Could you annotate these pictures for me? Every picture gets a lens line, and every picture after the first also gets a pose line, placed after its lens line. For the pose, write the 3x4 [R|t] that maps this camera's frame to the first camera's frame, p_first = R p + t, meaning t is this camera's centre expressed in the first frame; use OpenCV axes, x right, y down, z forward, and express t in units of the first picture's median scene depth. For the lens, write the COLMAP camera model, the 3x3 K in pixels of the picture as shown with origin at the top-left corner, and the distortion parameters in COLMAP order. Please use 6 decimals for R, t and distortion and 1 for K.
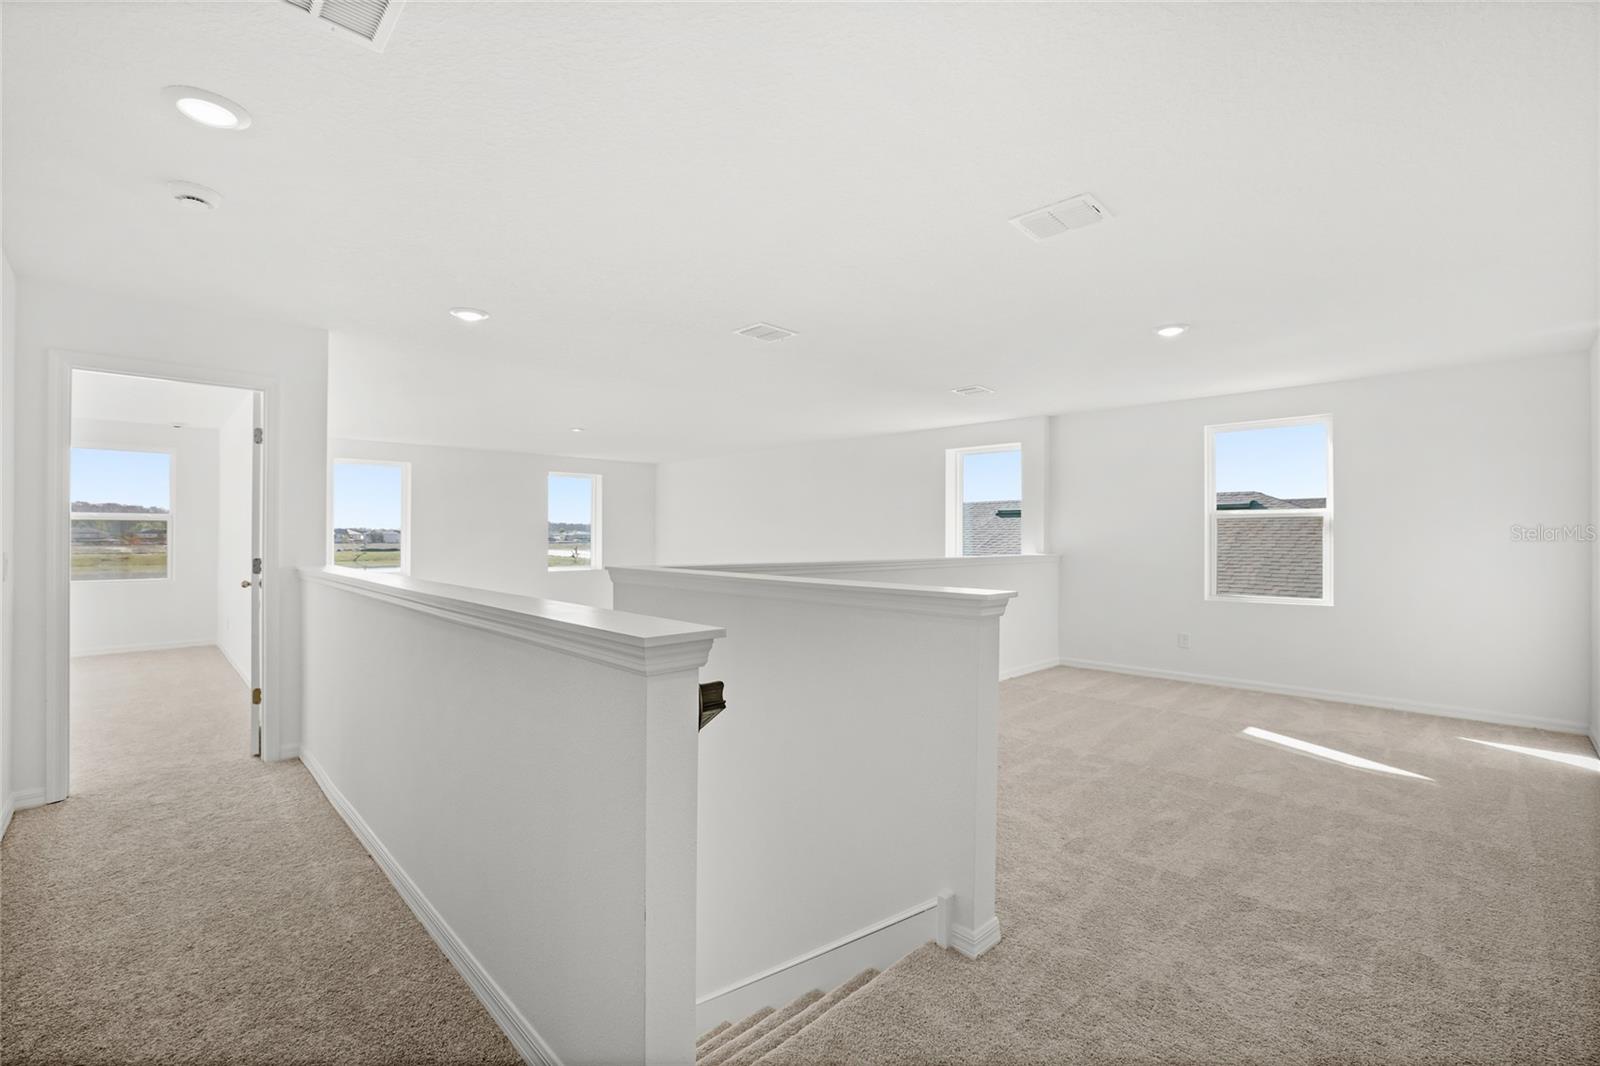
lens RADIAL K [[690.6, 0, 786.4], [0, 690.6, 535.8], [0, 0, 1]] dist [-0.028983, 0.010839]
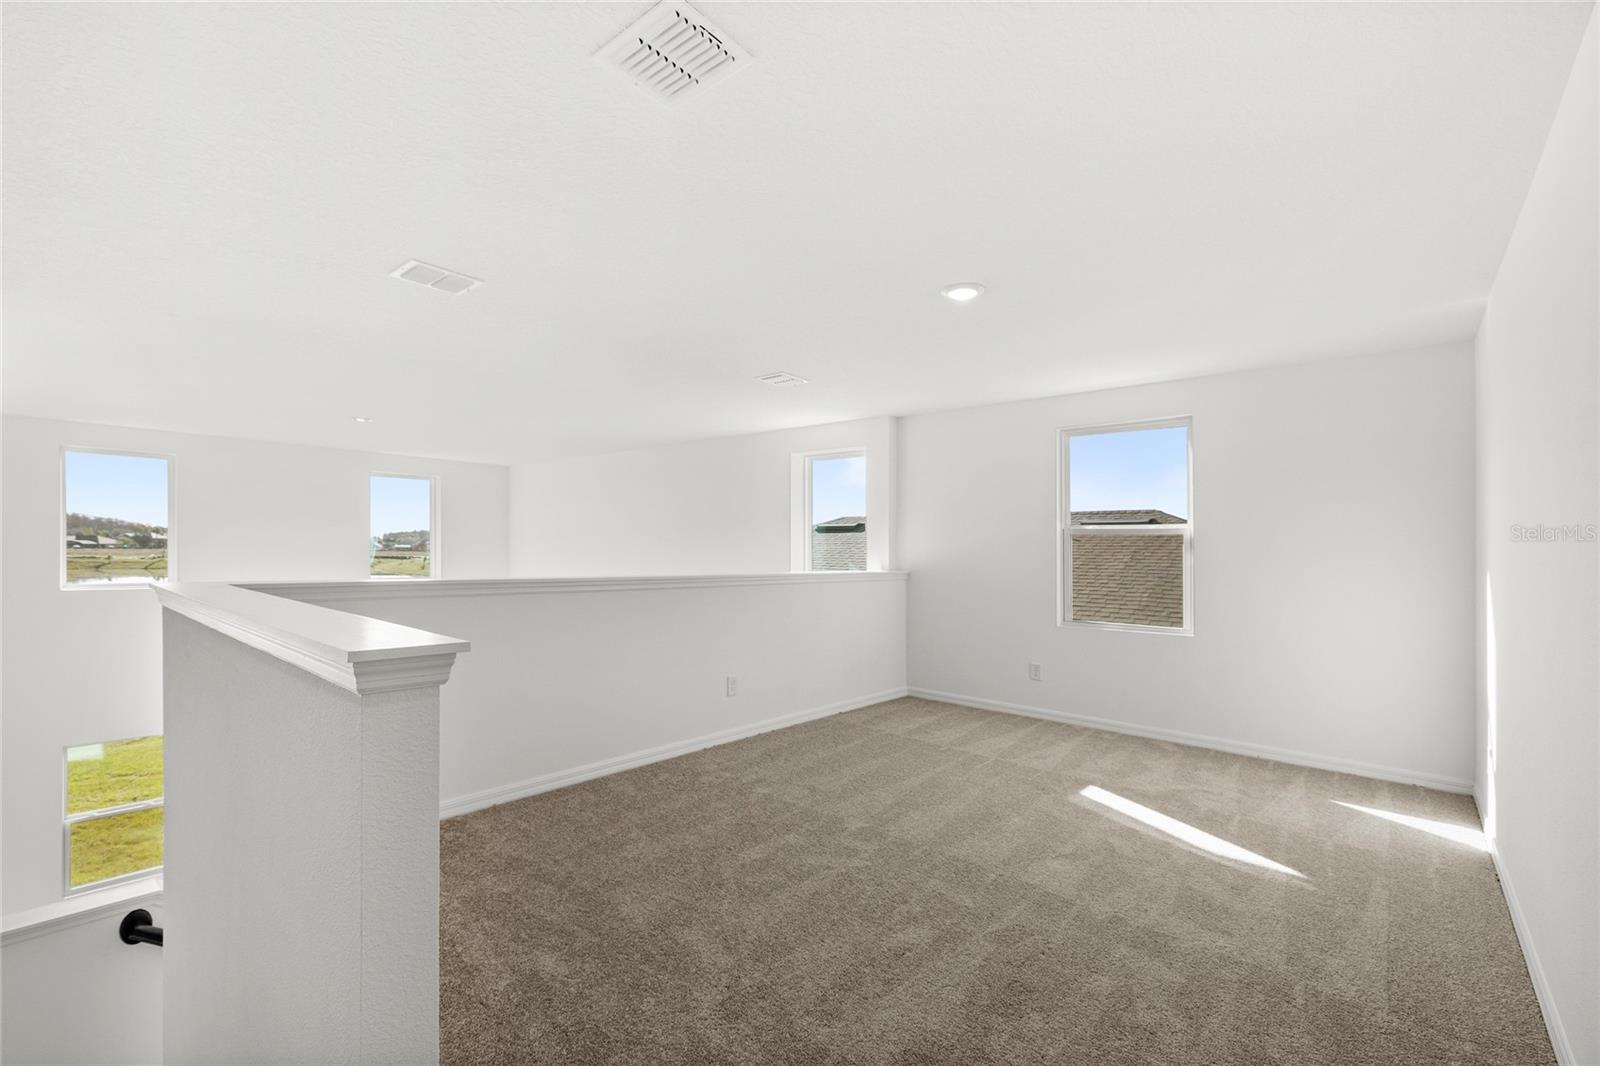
lens RADIAL K [[656.9, 0, 791.6], [0, 656.9, 537.8], [0, 0, 1]] dist [0.001014, -0.000174]
pose [[0.998372, 0.016893, 0.054486, 0.275506], [-0.015966, 0.999721, -0.017394, 0.000338], [-0.054765, 0.016496, 0.998363, 0.213677]]
